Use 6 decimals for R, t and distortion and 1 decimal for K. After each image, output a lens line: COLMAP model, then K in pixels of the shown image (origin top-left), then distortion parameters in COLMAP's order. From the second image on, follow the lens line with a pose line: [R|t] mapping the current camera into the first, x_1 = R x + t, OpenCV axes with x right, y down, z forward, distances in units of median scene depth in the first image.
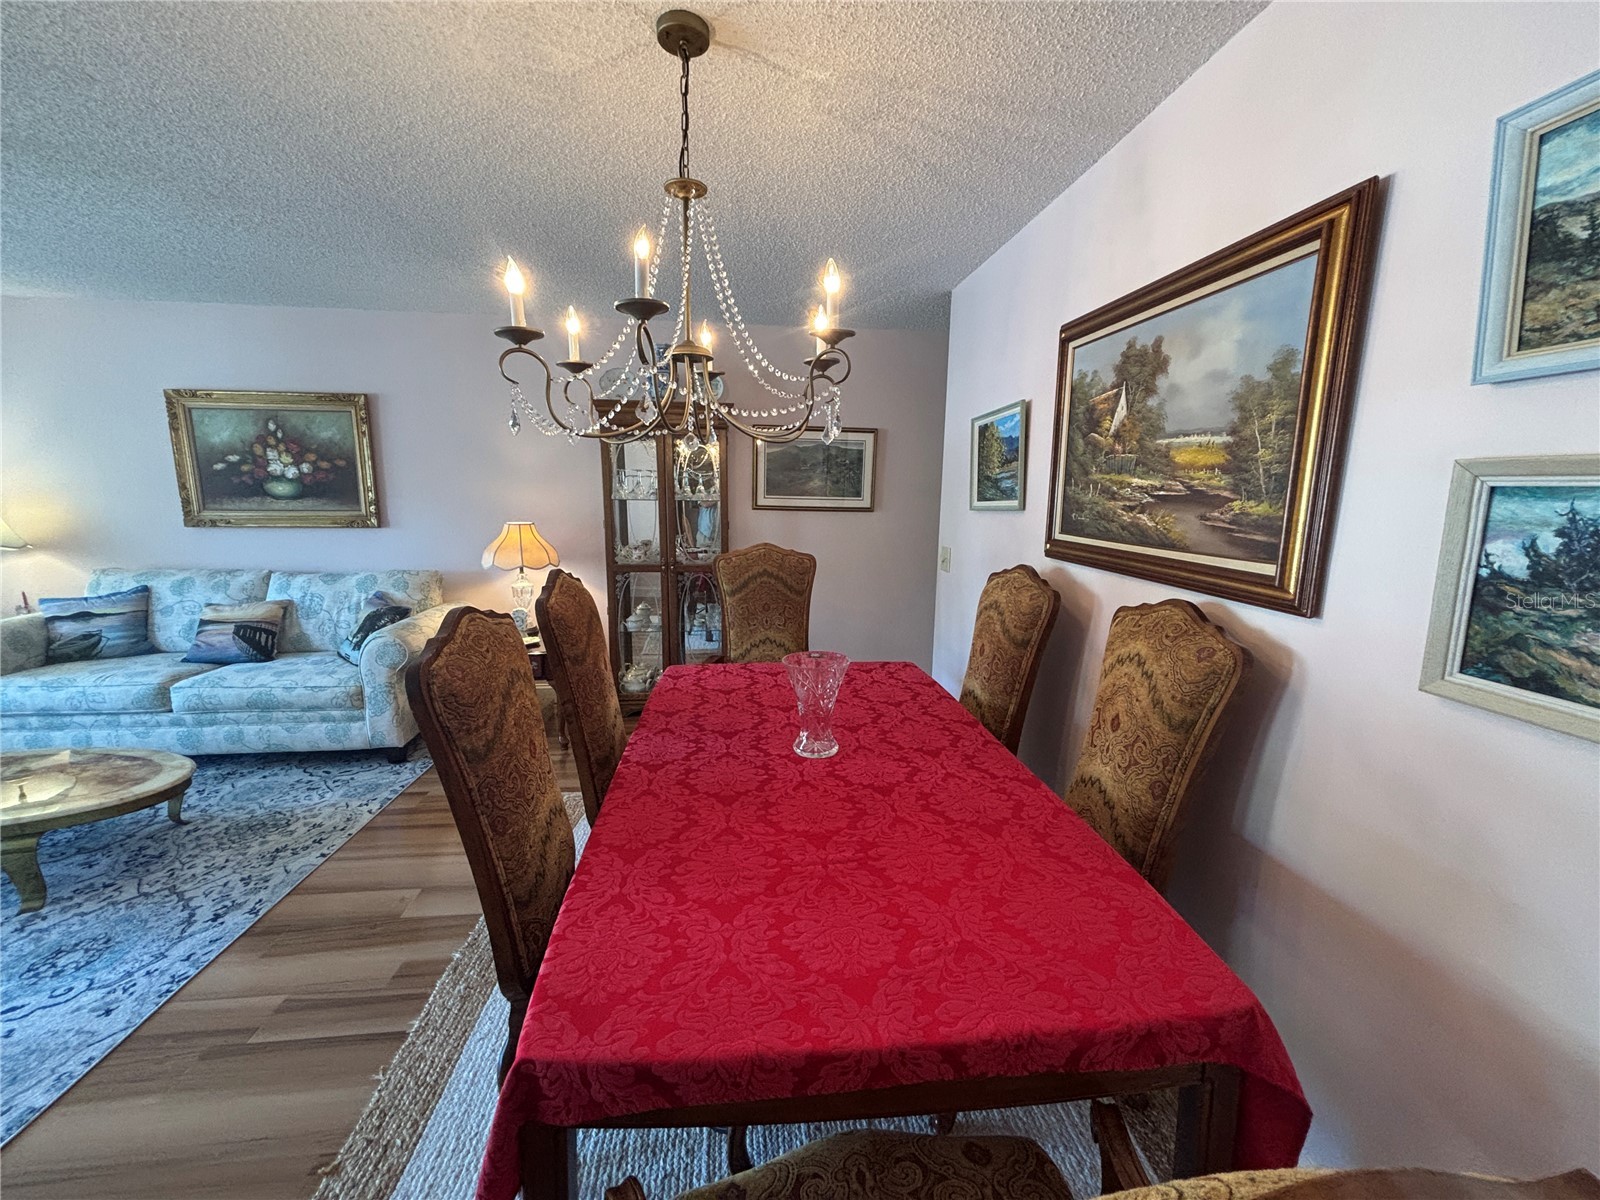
lens RADIAL K [[645.2, 0, 799.2], [0, 645.2, 598.1], [0, 0, 1]] dist [0.000780, -0.000639]
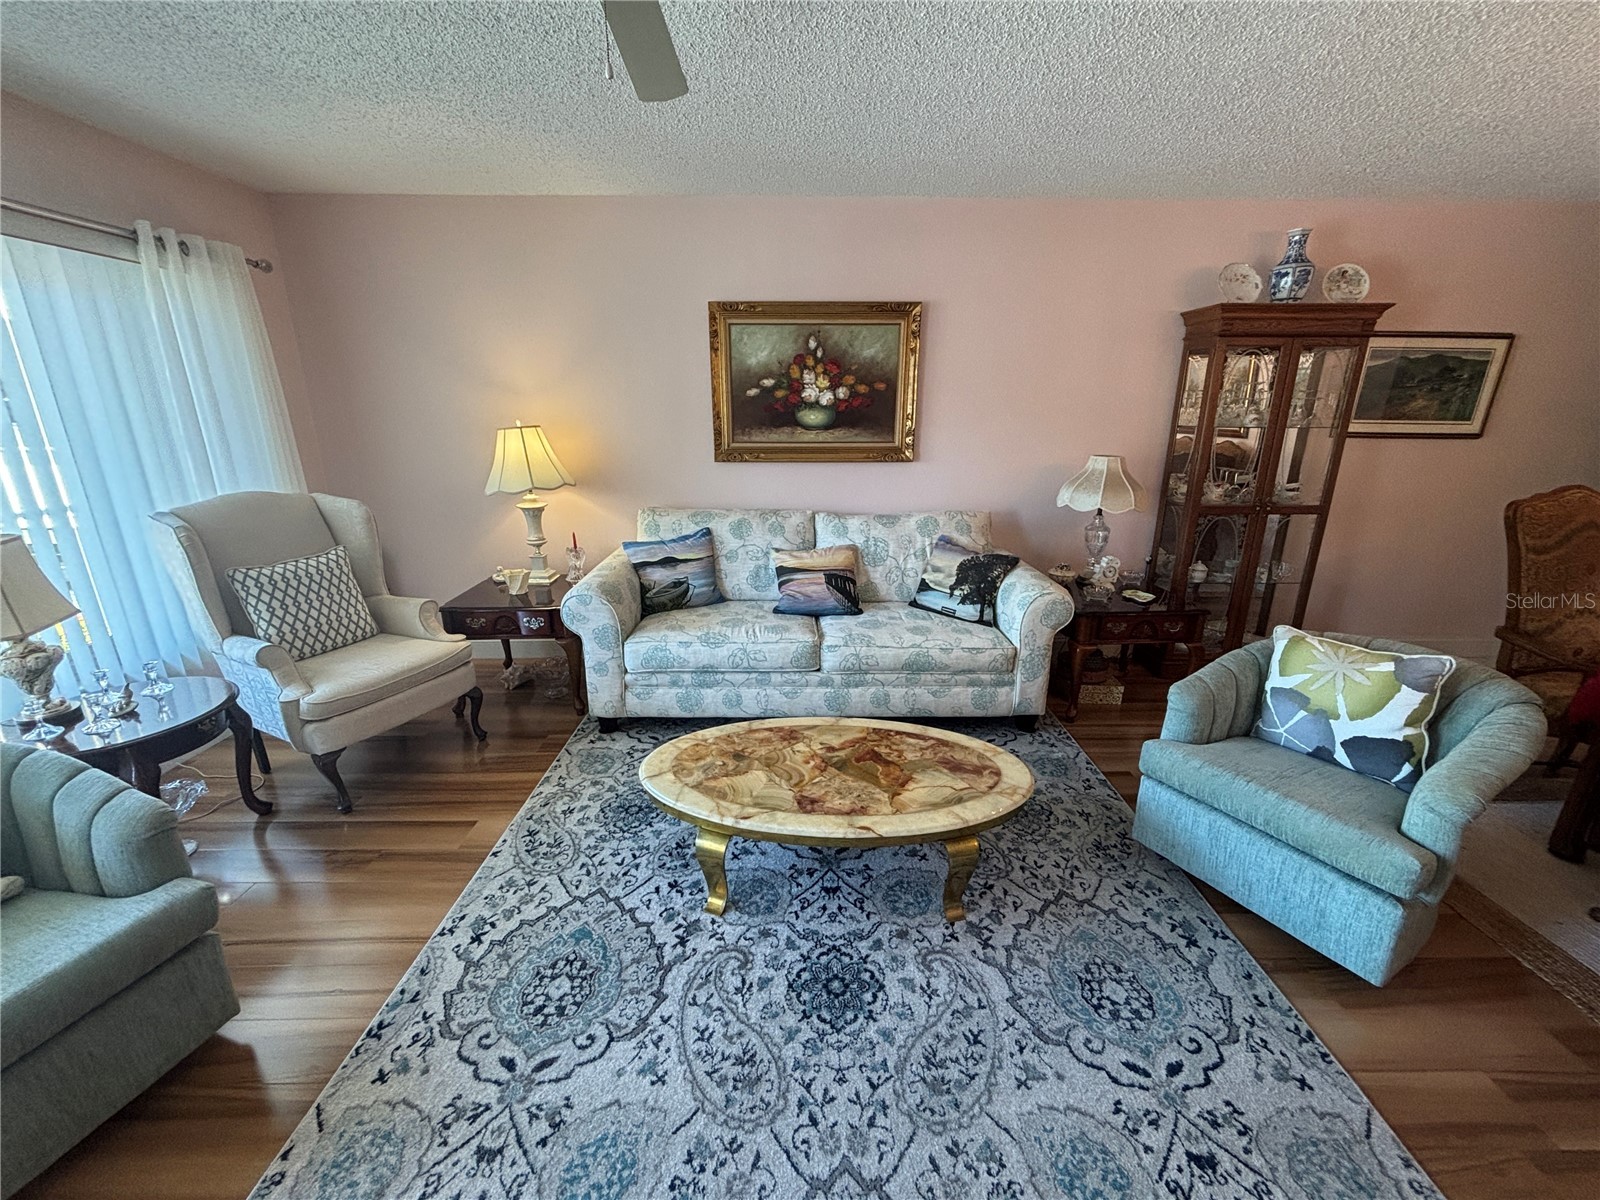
lens RADIAL K [[619.8, 0, 774.4], [0, 619.8, 613.6], [0, 0, 1]] dist [-0.000653, -0.000449]
pose [[0.994176, 0.023755, -0.105117, -0.803770], [-0.008193, 0.989241, 0.146066, -0.027560], [0.107456, -0.144355, 0.983674, 0.119566]]
